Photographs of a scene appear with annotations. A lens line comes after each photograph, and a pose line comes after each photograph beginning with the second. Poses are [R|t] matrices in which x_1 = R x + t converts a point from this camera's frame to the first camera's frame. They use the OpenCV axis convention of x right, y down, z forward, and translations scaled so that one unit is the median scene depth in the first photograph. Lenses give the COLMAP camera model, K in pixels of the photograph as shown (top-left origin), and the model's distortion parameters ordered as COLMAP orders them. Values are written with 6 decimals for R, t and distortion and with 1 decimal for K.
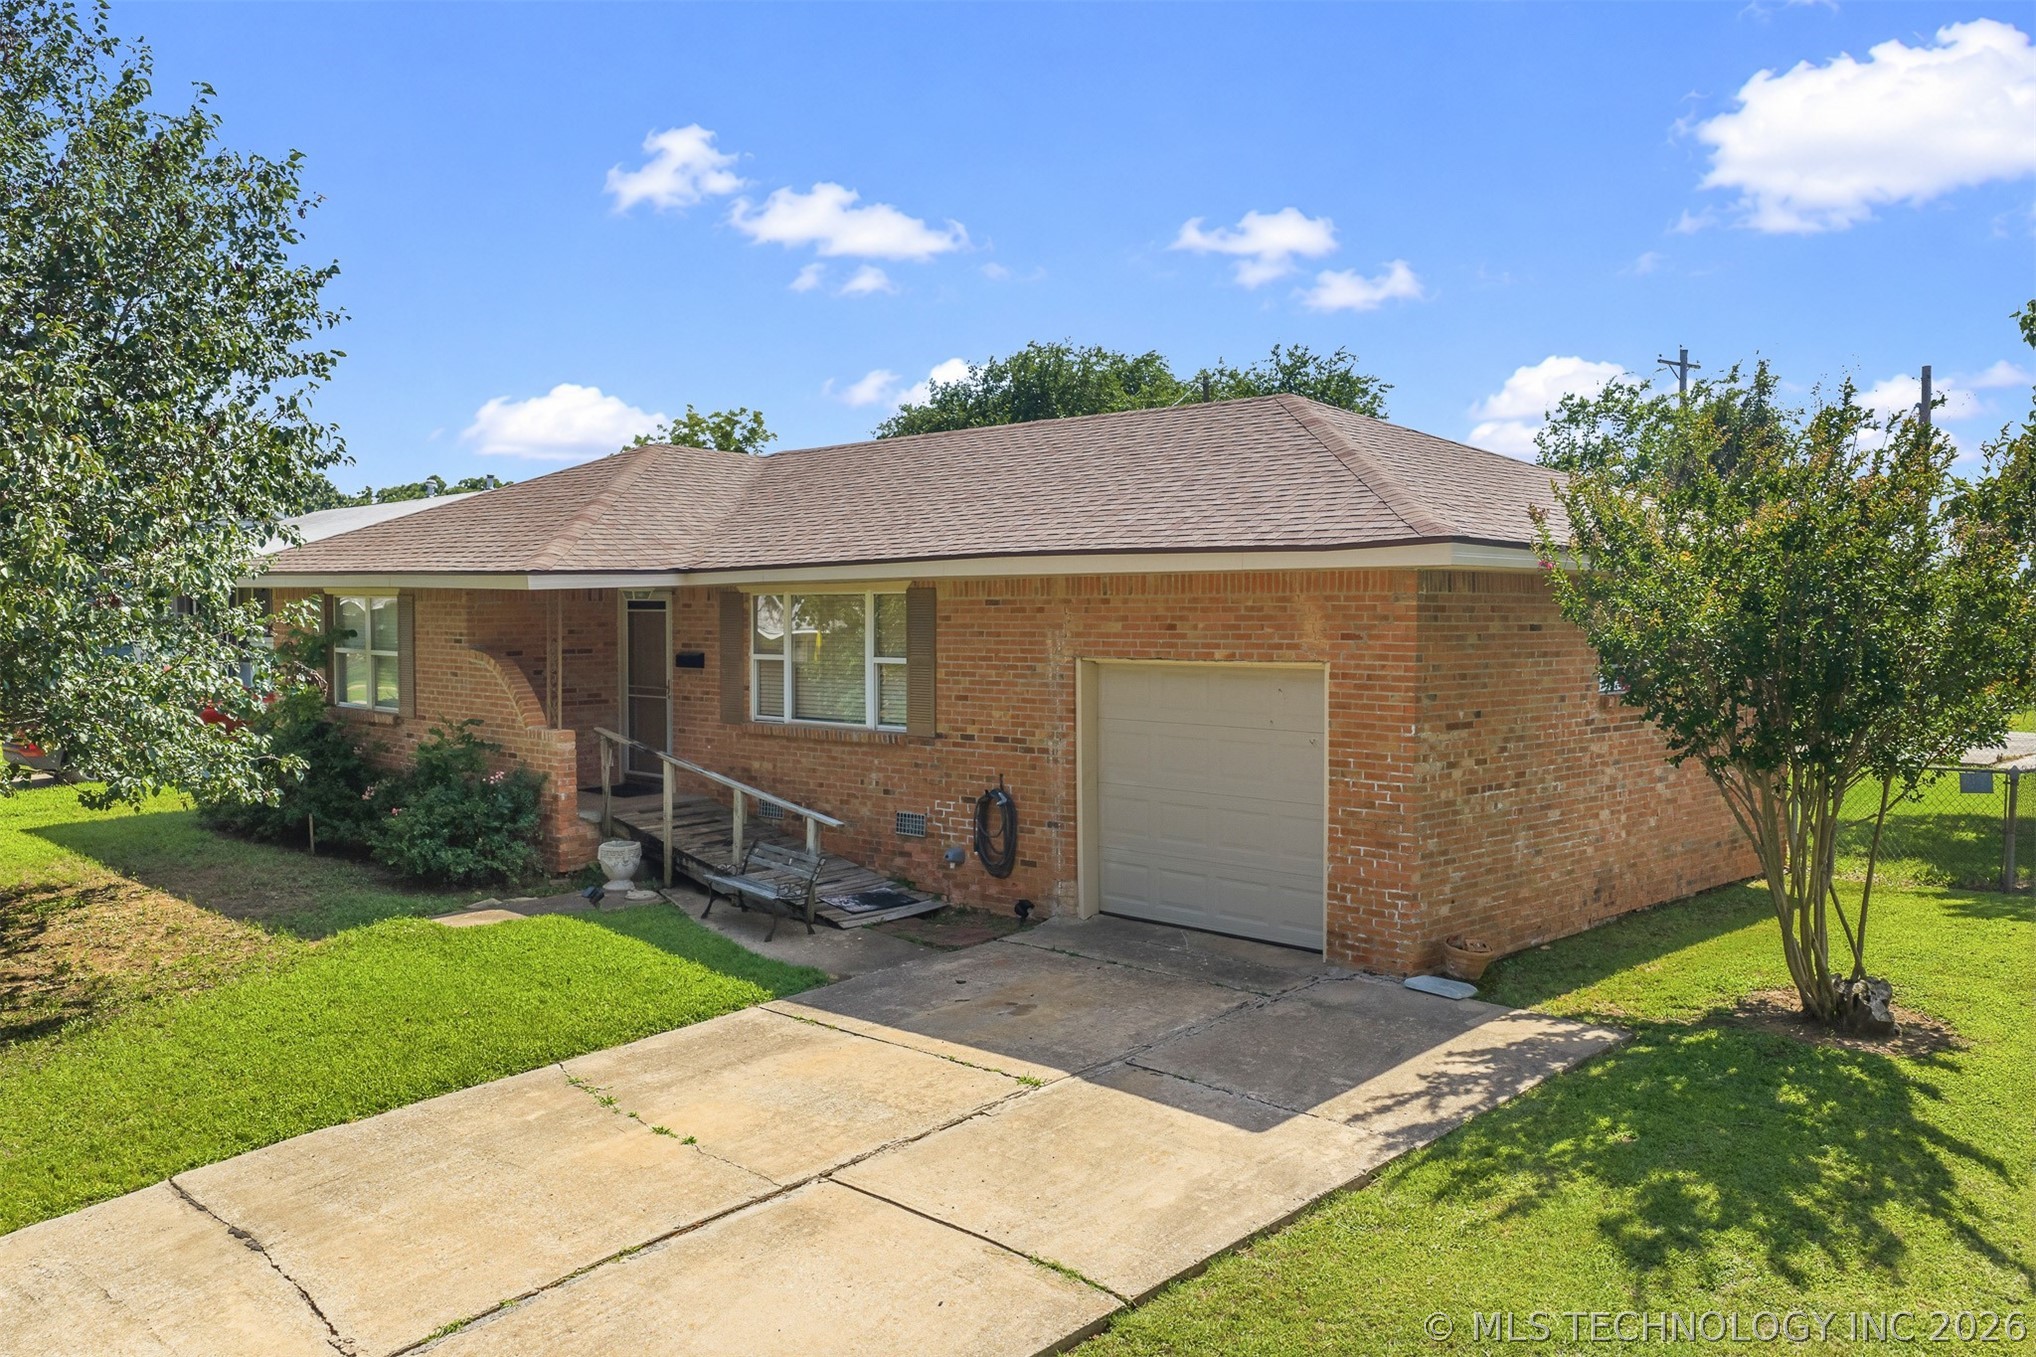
lens RADIAL K [[1618.6, 0, 1018.0], [0, 1618.6, 678.5], [0, 0, 1]] dist [0.035293, -0.043733]
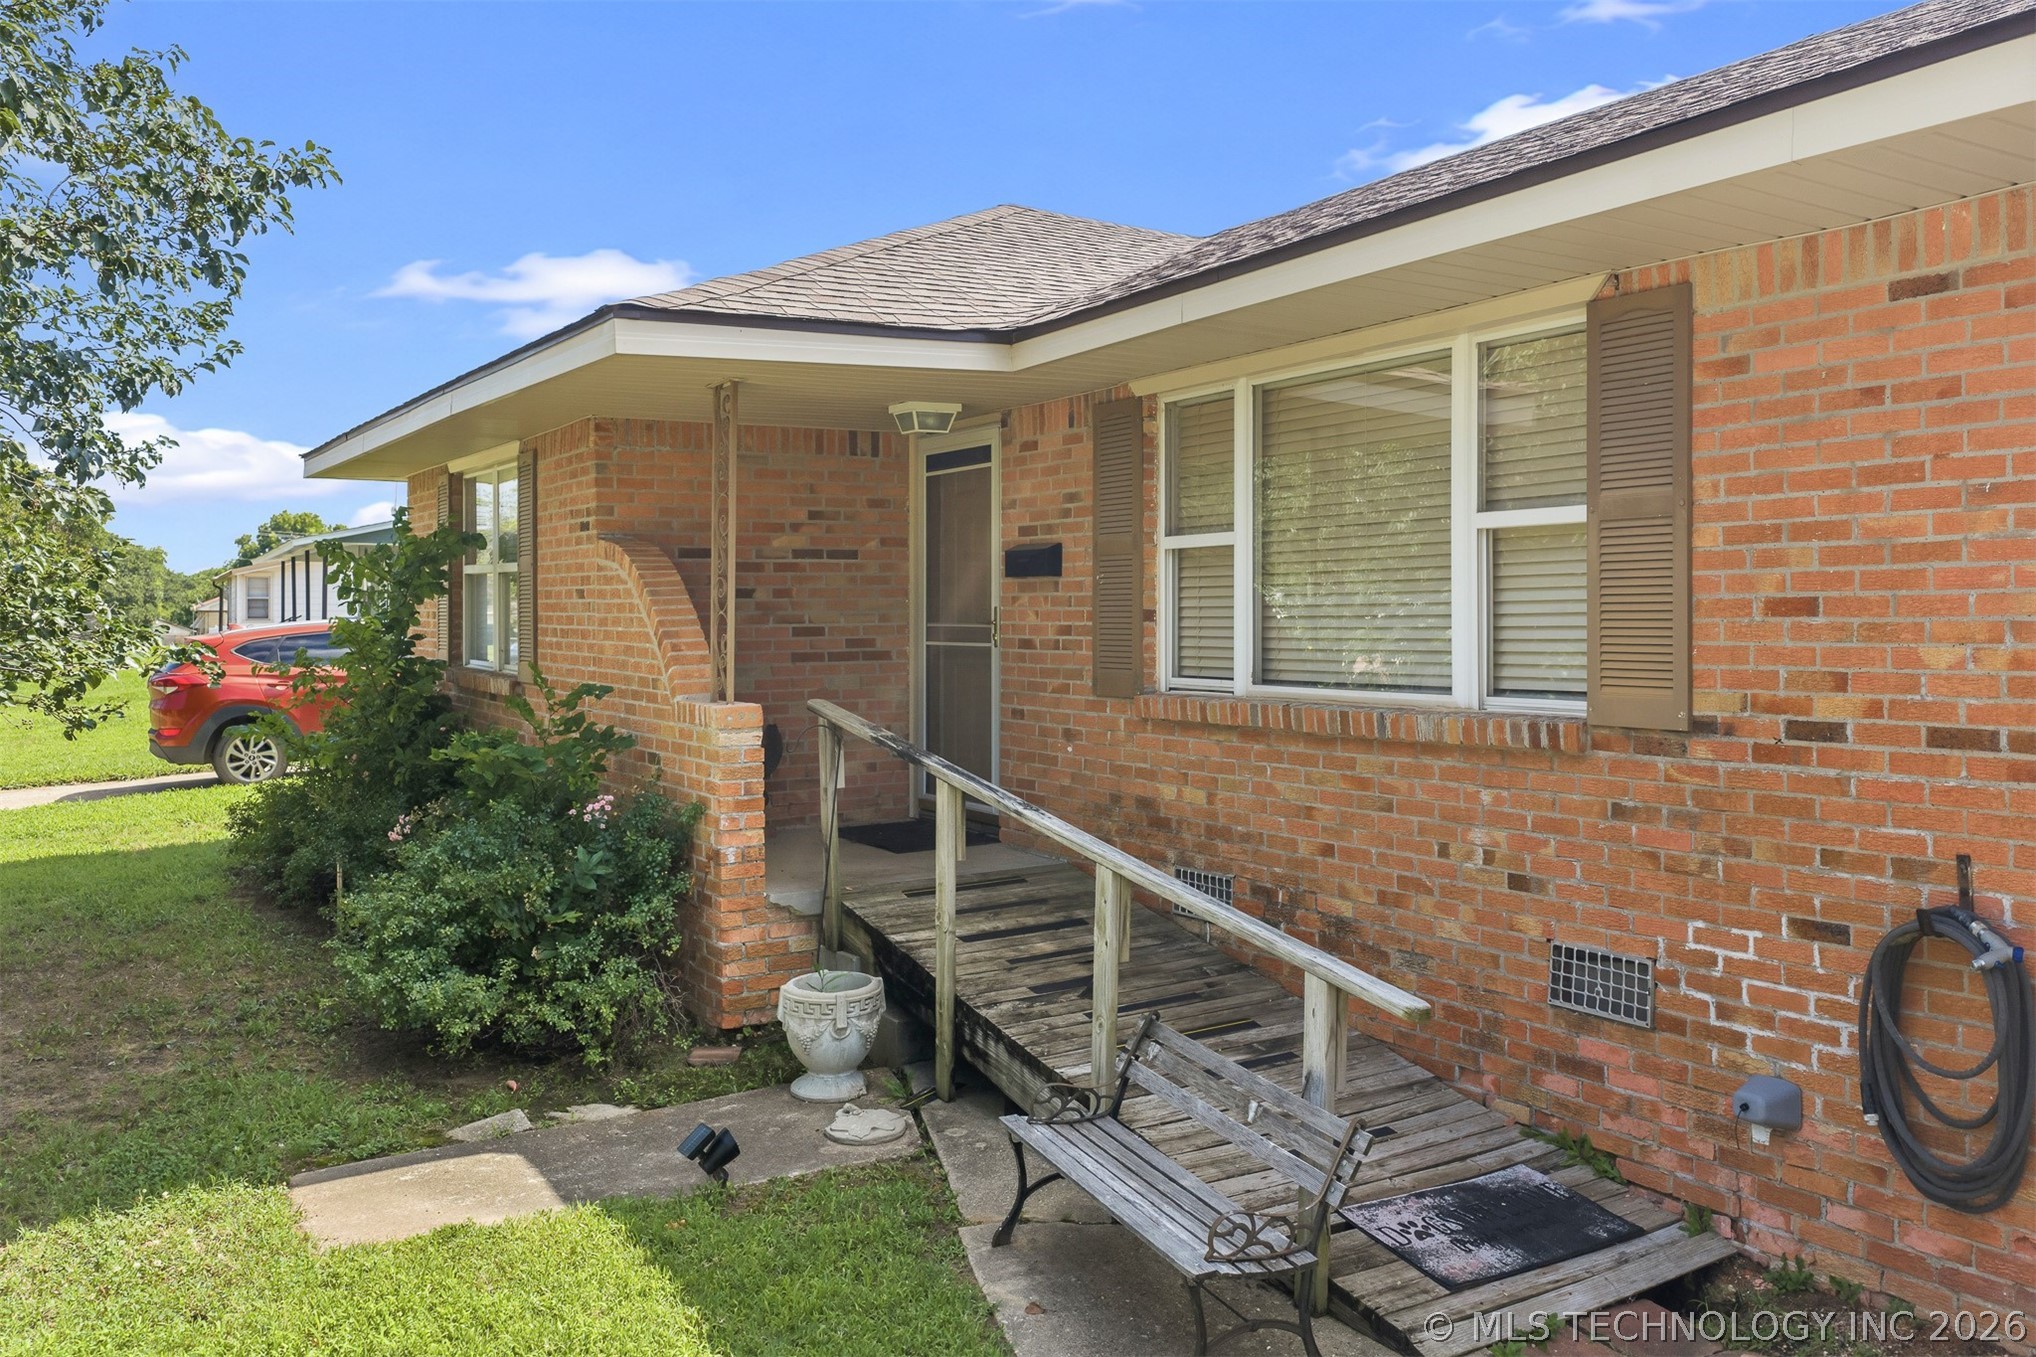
lens RADIAL K [[1688.2, 0, 1020.2], [0, 1688.2, 620.1], [0, 0, 1]] dist [0.020284, -0.041795]
pose [[0.963794, -0.000936, -0.266647, -0.092573], [-0.009413, 0.999251, -0.037529, 0.028567], [0.266483, 0.038681, 0.963063, 0.642115]]
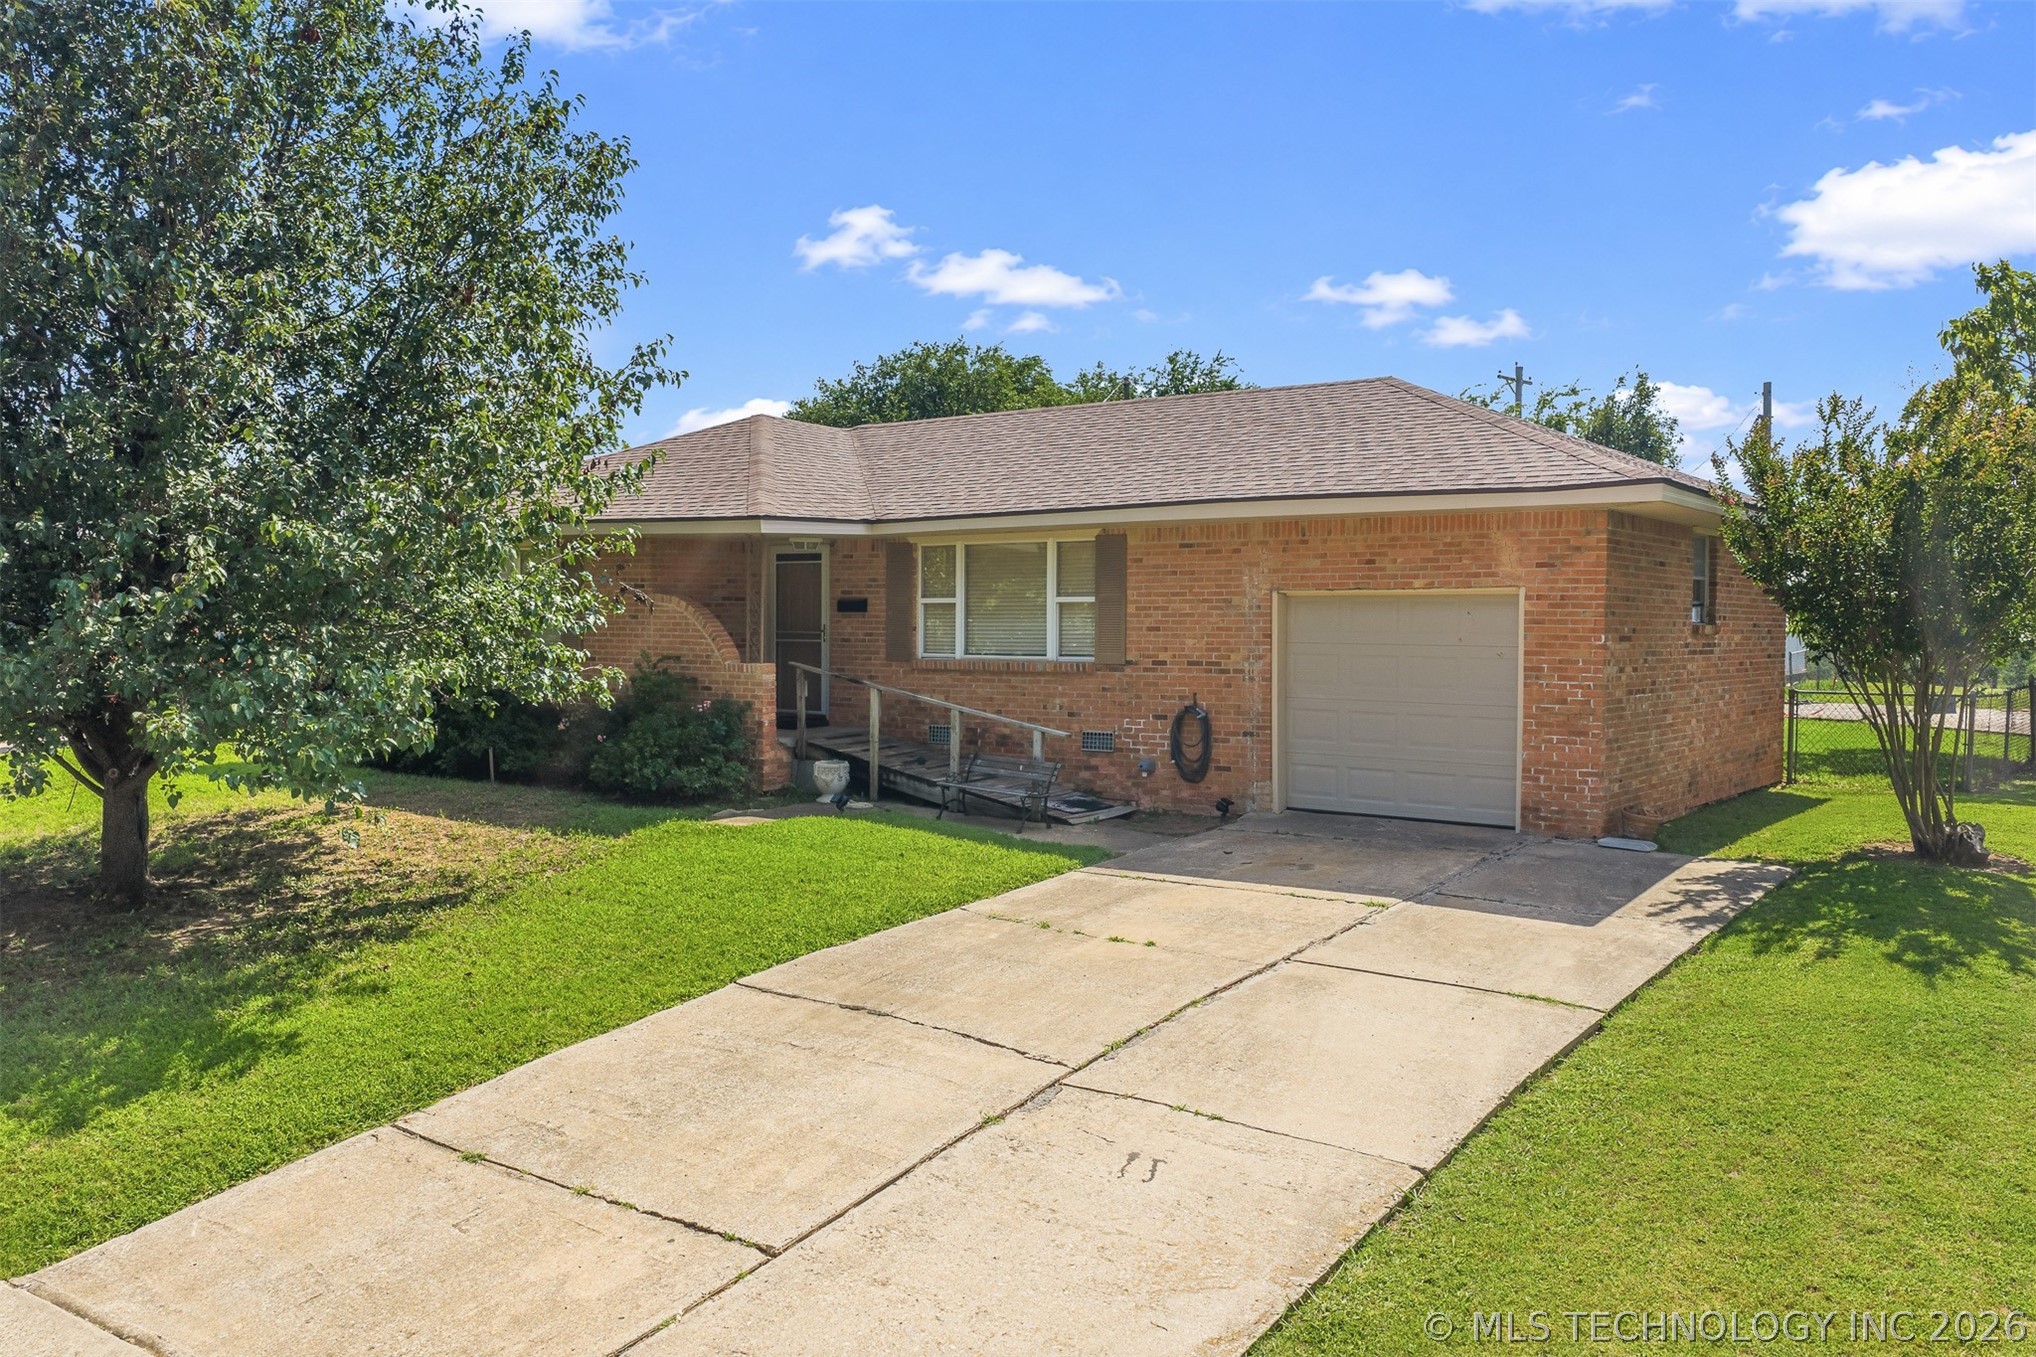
lens RADIAL K [[1618.6, 0, 1018.0], [0, 1618.6, 678.5], [0, 0, 1]] dist [0.035293, -0.043733]
pose [[0.990538, 0.000441, 0.137238, -0.290443], [0.000407, 0.999981, -0.006158, 0.054659], [-0.137238, 0.006155, 0.990519, -0.132081]]
